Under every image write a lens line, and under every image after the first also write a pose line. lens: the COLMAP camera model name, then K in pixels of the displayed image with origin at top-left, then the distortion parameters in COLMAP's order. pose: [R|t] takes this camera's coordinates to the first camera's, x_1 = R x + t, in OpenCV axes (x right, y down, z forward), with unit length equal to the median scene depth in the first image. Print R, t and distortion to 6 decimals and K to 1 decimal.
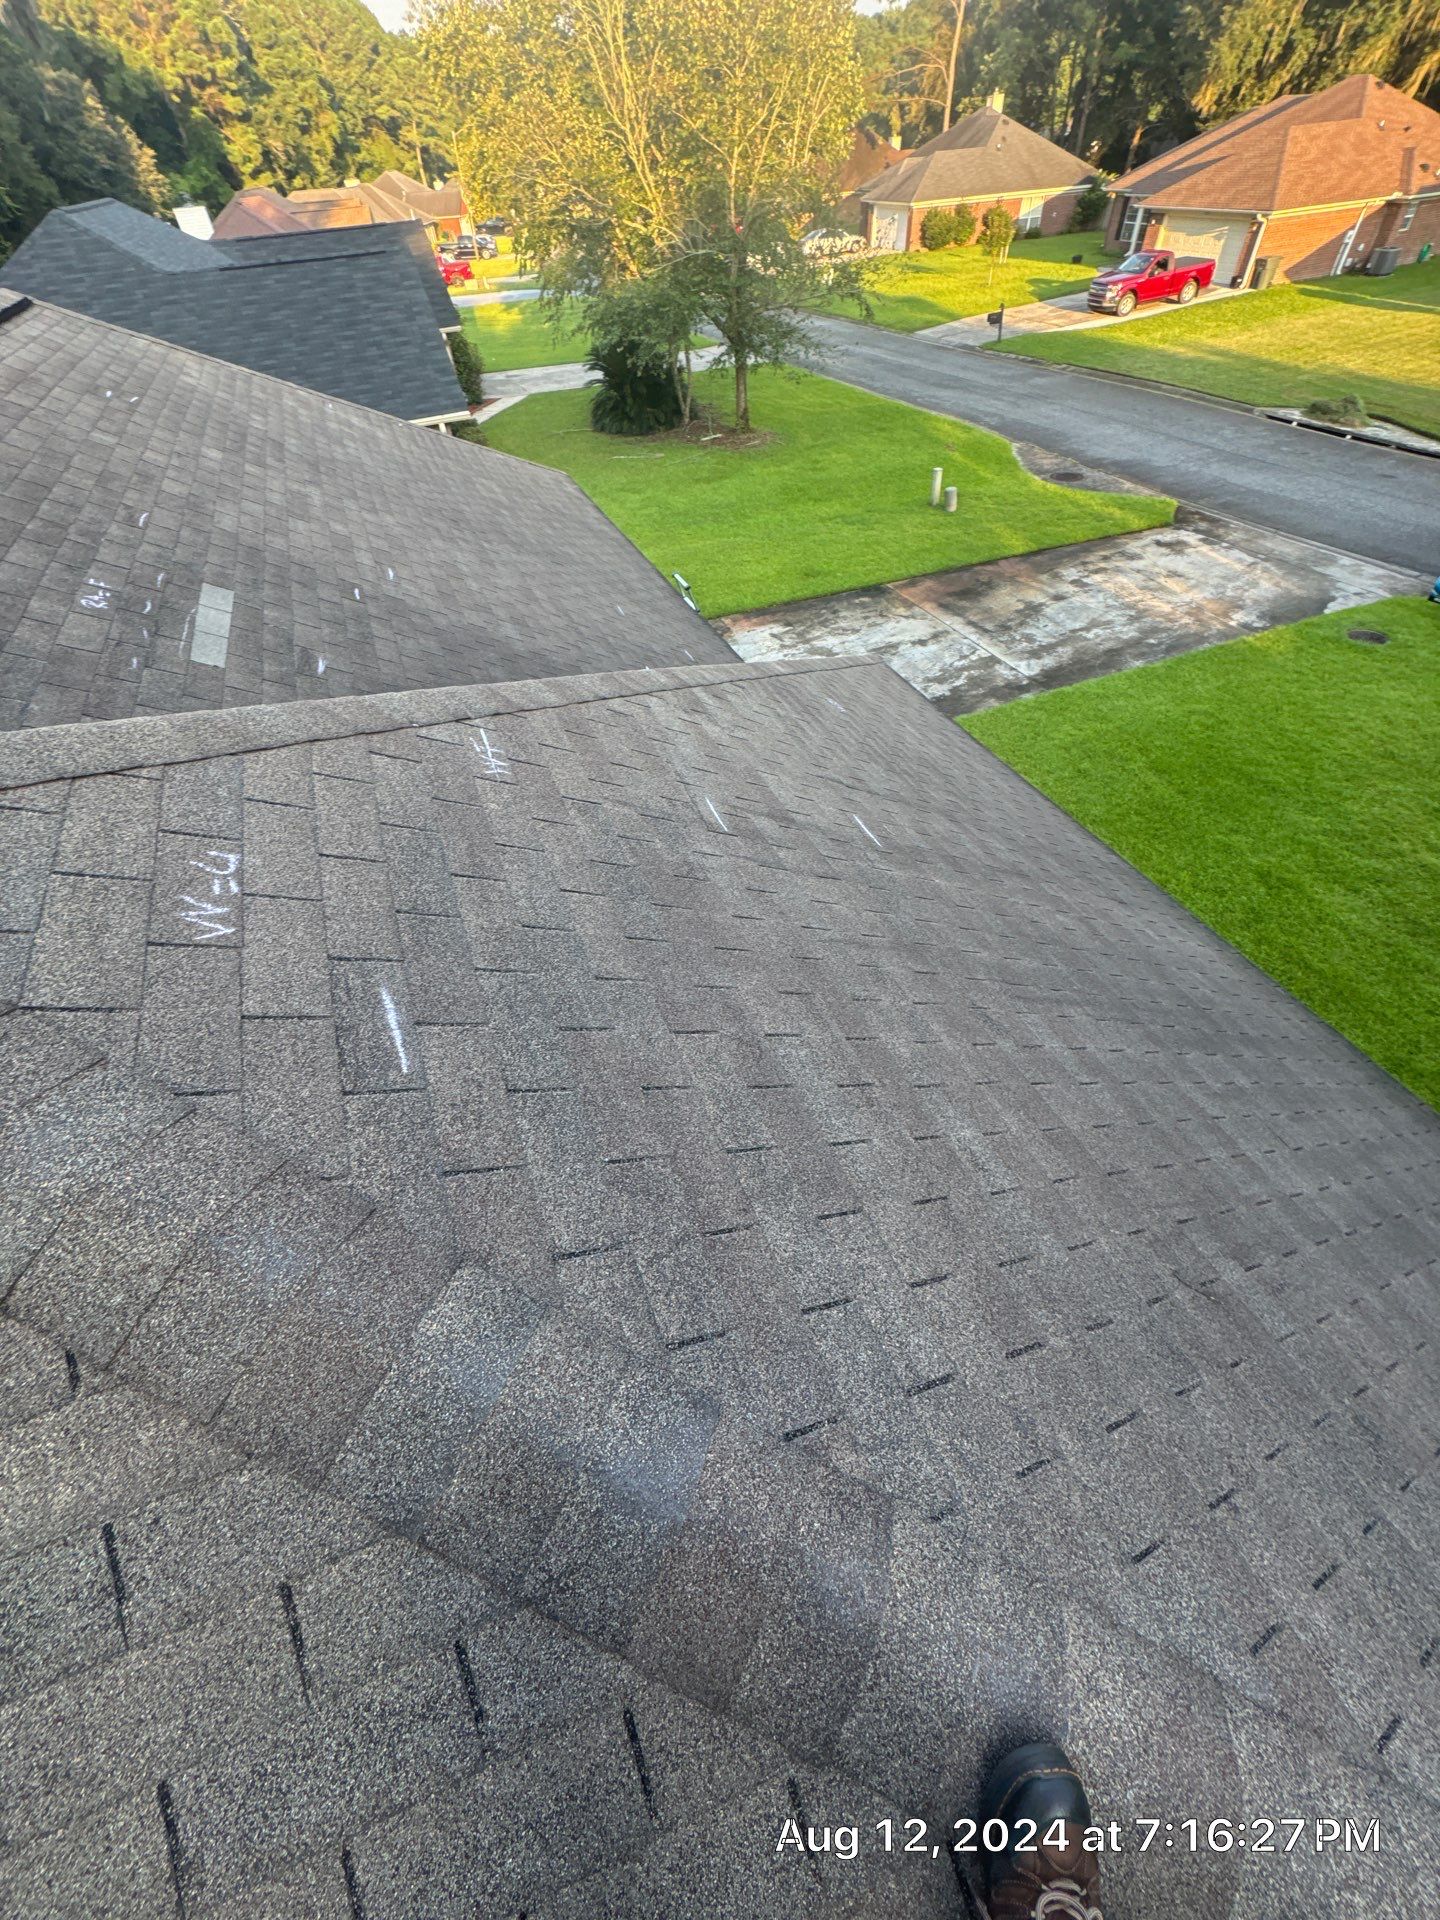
lens RADIAL K [[770.5, 0, 727.8], [0, 770.5, 962.5], [0, 0, 1]] dist [0.002698, -0.001311]
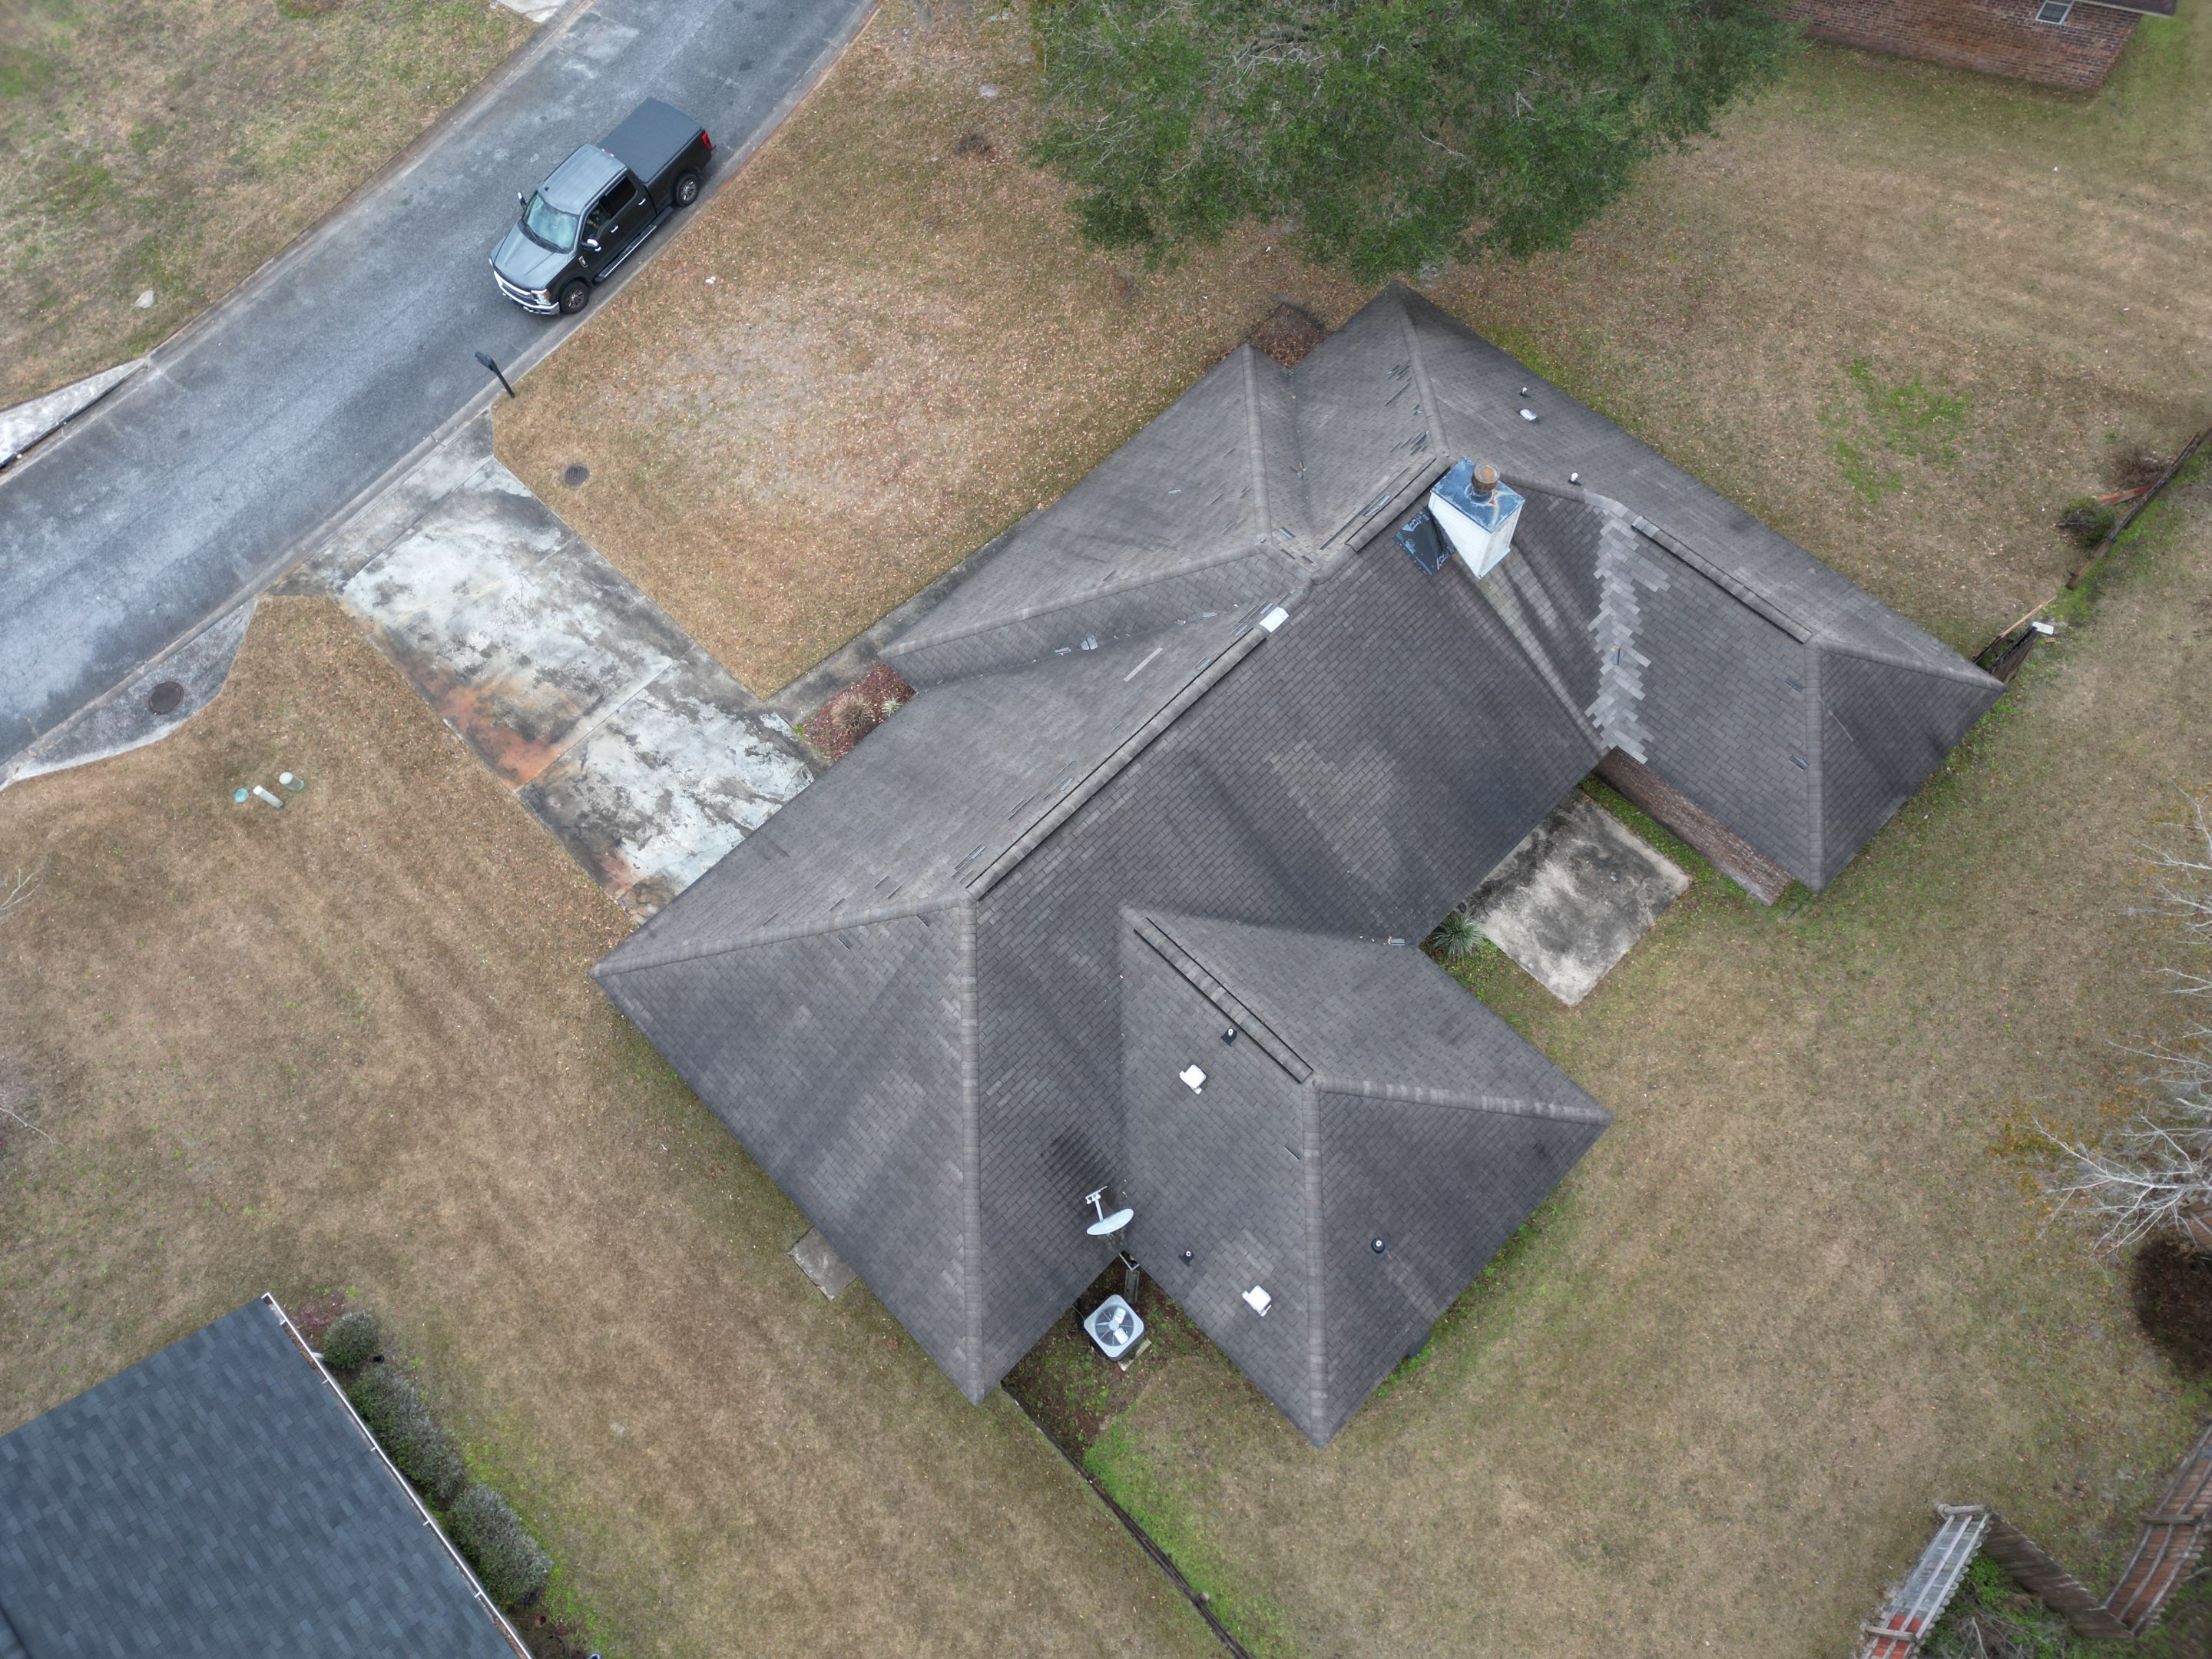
lens RADIAL K [[1573.4, 0, 1097.3], [0, 1573.4, 848.0], [0, 0, 1]] dist [0.039426, -0.020633]
pose [[-0.369508, -0.816424, 0.443751, -0.893399], [0.734298, 0.036103, 0.677867, -1.100097], [-0.569448, 0.576323, 0.586158, -0.548667]]
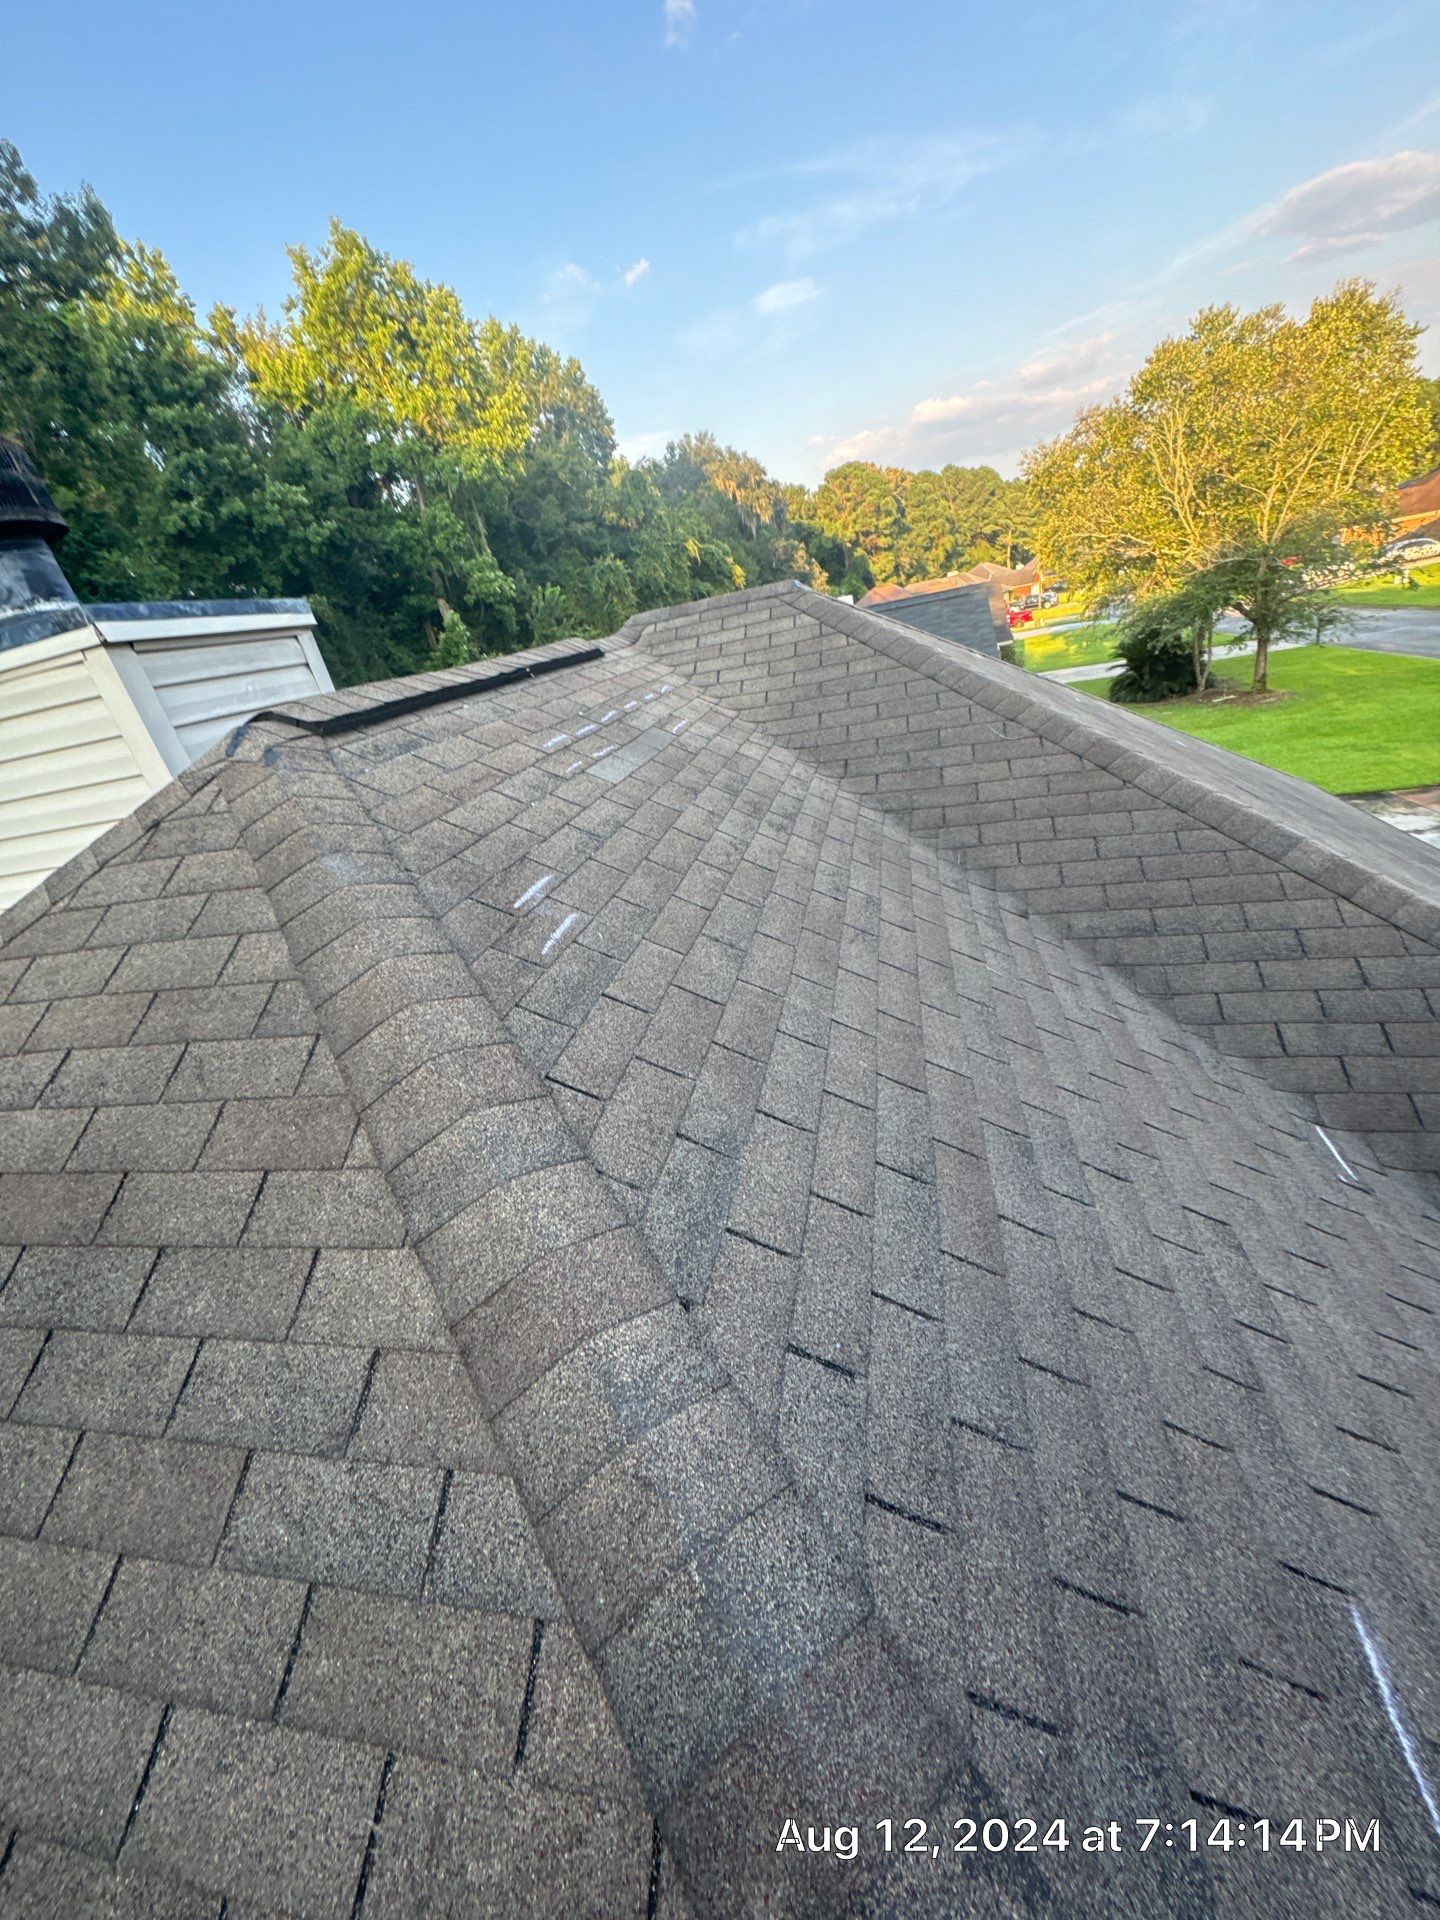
lens RADIAL K [[770.5, 0, 723.0], [0, 770.5, 952.6], [0, 0, 1]] dist [0.002698, -0.001311]
pose [[0.822606, 0.130482, -0.553438, 0.059867], [-0.304483, 0.923090, -0.234936, 0.168653], [0.480218, 0.361772, 0.799069, -0.122998]]
